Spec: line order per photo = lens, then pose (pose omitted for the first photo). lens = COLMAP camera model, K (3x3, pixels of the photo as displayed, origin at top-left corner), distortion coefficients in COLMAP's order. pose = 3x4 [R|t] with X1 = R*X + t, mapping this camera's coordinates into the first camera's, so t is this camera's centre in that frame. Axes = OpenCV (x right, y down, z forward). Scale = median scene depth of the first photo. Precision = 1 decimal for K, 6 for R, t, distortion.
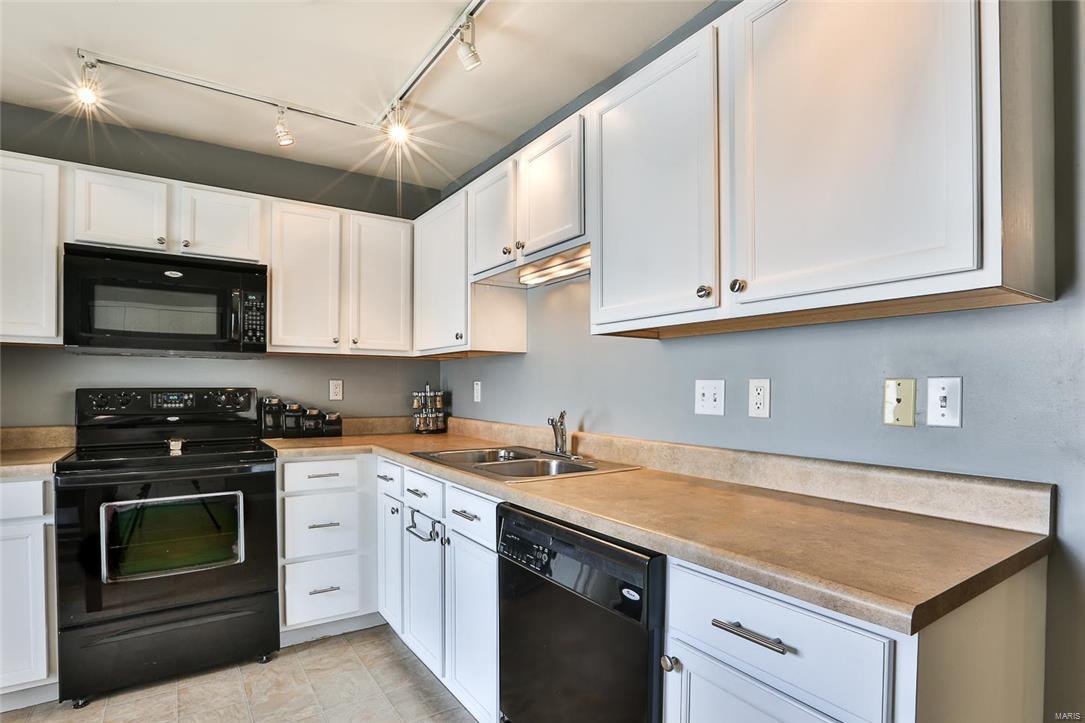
lens RADIAL K [[545.0, 0, 540.1], [0, 545.0, 394.2], [0, 0, 1]] dist [-0.024396, -0.000012]
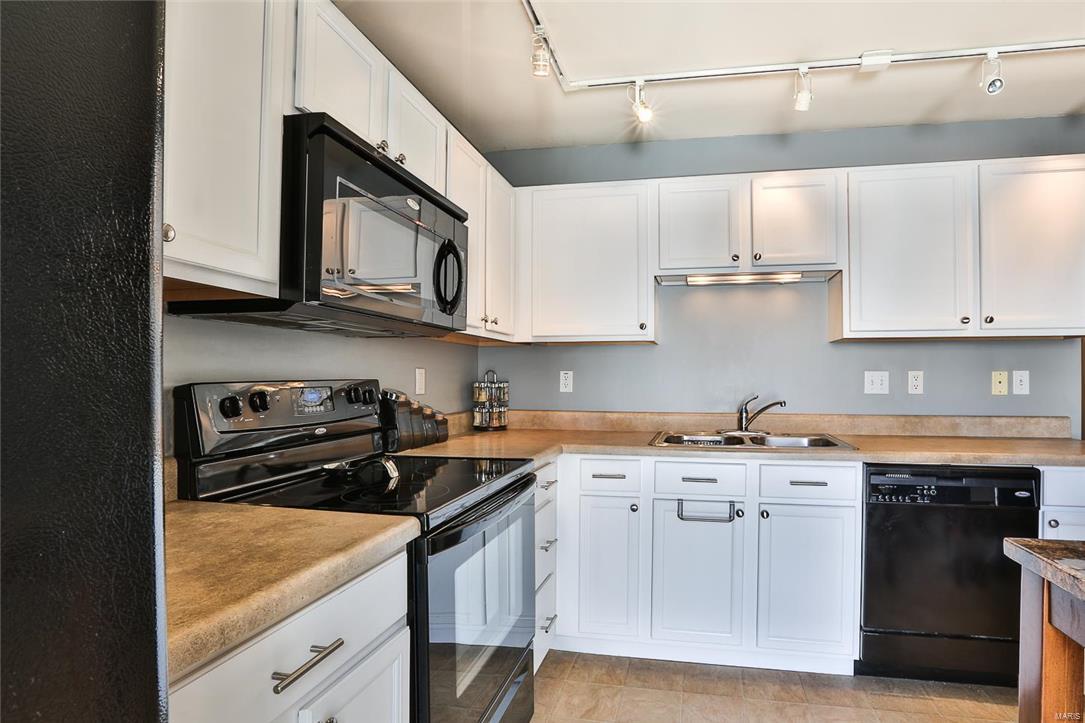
lens RADIAL K [[564.5, 0, 580.2], [0, 564.5, 383.5], [0, 0, 1]] dist [-0.024888, 0.000971]
pose [[0.679611, -0.013375, 0.733451, -1.394690], [0.011479, 0.999905, 0.007599, -0.013103], [-0.733483, 0.003255, 0.679700, 0.542147]]
